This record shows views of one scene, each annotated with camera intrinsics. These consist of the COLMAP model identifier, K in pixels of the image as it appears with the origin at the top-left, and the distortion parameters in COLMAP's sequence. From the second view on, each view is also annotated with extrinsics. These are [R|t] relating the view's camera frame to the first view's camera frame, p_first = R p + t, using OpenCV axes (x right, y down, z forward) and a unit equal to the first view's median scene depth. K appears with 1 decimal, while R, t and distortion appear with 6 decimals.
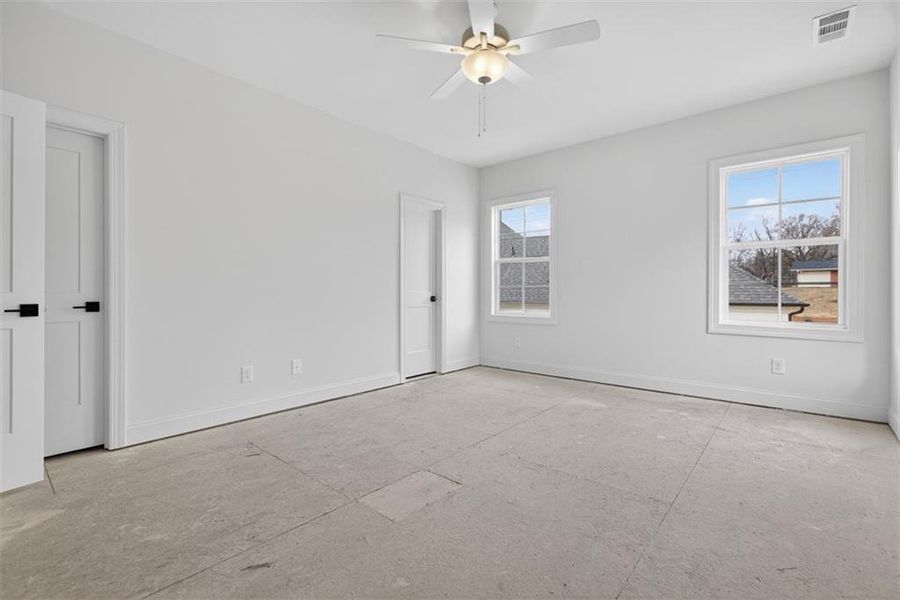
lens RADIAL K [[405.4, 0, 451.6], [0, 405.4, 287.3], [0, 0, 1]] dist [-0.001843, 0.003516]
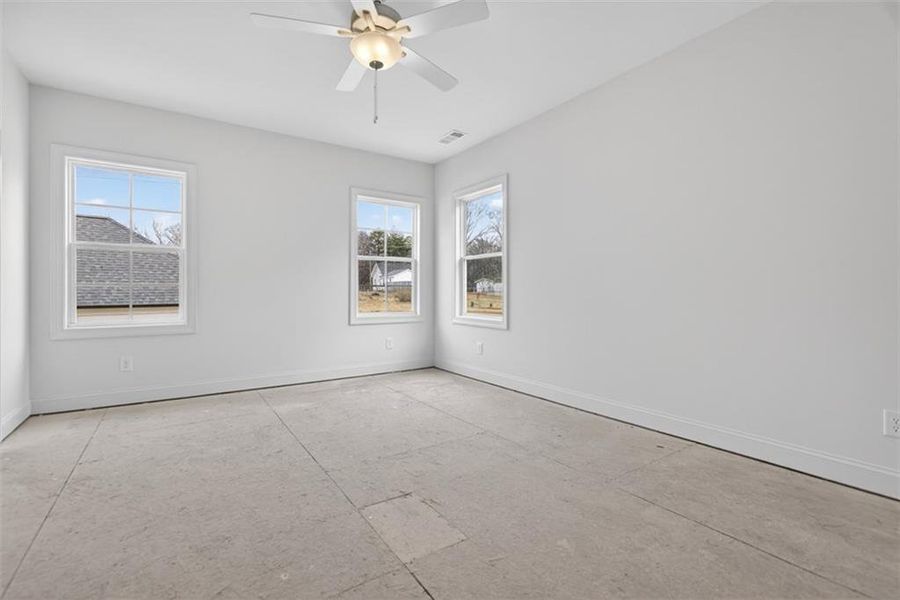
lens RADIAL K [[405.4, 0, 447.5], [0, 405.4, 287.4], [0, 0, 1]] dist [-0.001843, 0.003516]
pose [[0.280695, 0.011792, 0.959725, -0.420755], [-0.008520, 0.999916, -0.009794, 0.006088], [-0.959759, -0.005428, 0.280772, 0.316109]]
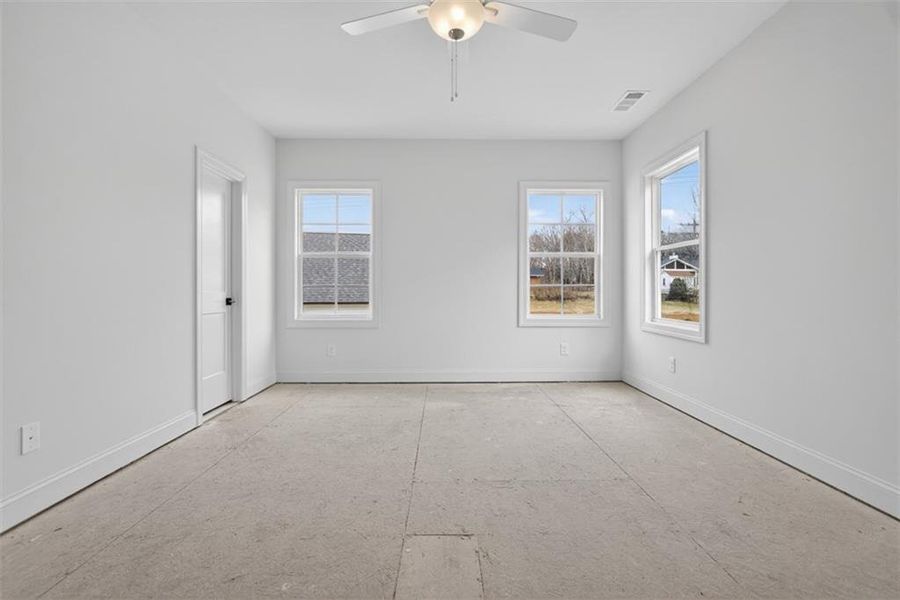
lens RADIAL K [[405.4, 0, 452.3], [0, 405.4, 288.6], [0, 0, 1]] dist [-0.001843, 0.003516]
pose [[0.750514, 0.006918, 0.660818, -0.255956], [-0.007774, 0.999968, -0.001640, 0.004433], [-0.660809, -0.003907, 0.750544, 0.211553]]
